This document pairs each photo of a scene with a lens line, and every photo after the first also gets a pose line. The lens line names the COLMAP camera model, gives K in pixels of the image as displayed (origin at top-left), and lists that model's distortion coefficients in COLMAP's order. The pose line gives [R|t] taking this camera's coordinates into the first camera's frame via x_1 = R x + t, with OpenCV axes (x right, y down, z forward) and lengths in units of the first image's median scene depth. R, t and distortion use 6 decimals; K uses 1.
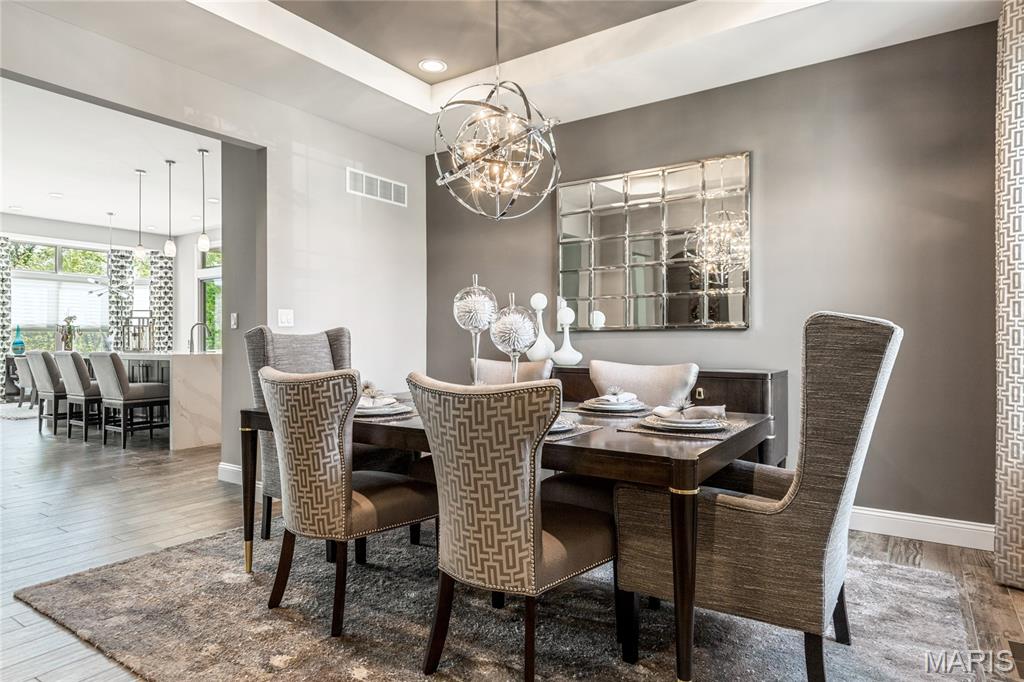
lens RADIAL K [[594.3, 0, 513.2], [0, 594.3, 342.4], [0, 0, 1]] dist [0.012140, -0.004703]
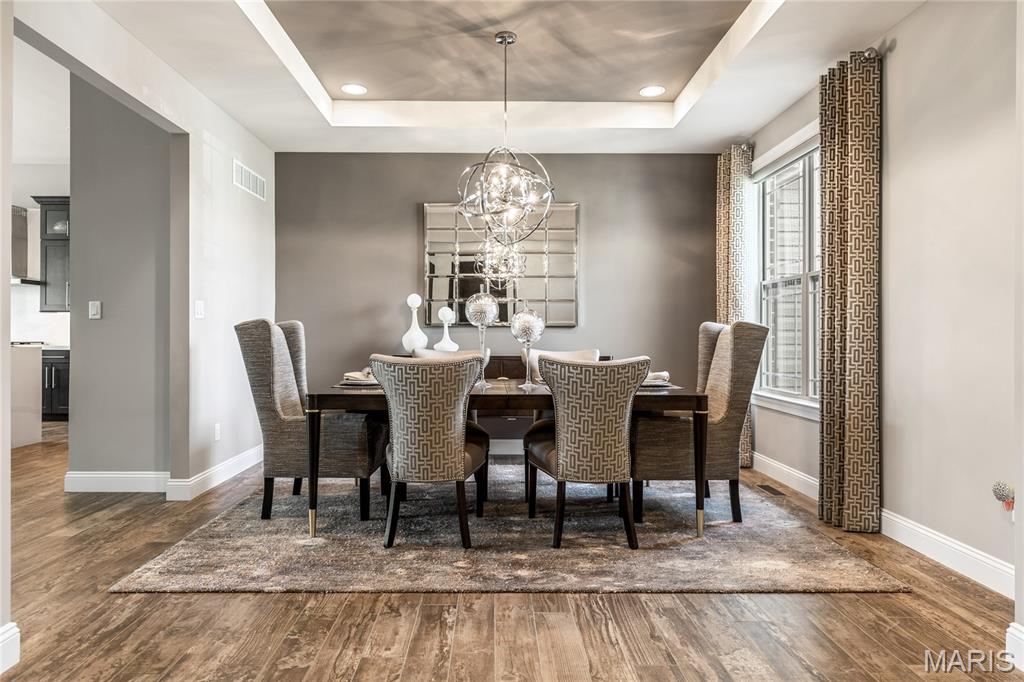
lens RADIAL K [[598.8, 0, 509.2], [0, 598.8, 337.5], [0, 0, 1]] dist [0.005323, 0.001101]
pose [[0.828277, -0.000651, 0.560318, -0.632540], [-0.002164, 0.999988, 0.004361, -0.000706], [-0.560314, -0.004825, 0.828266, -0.126182]]
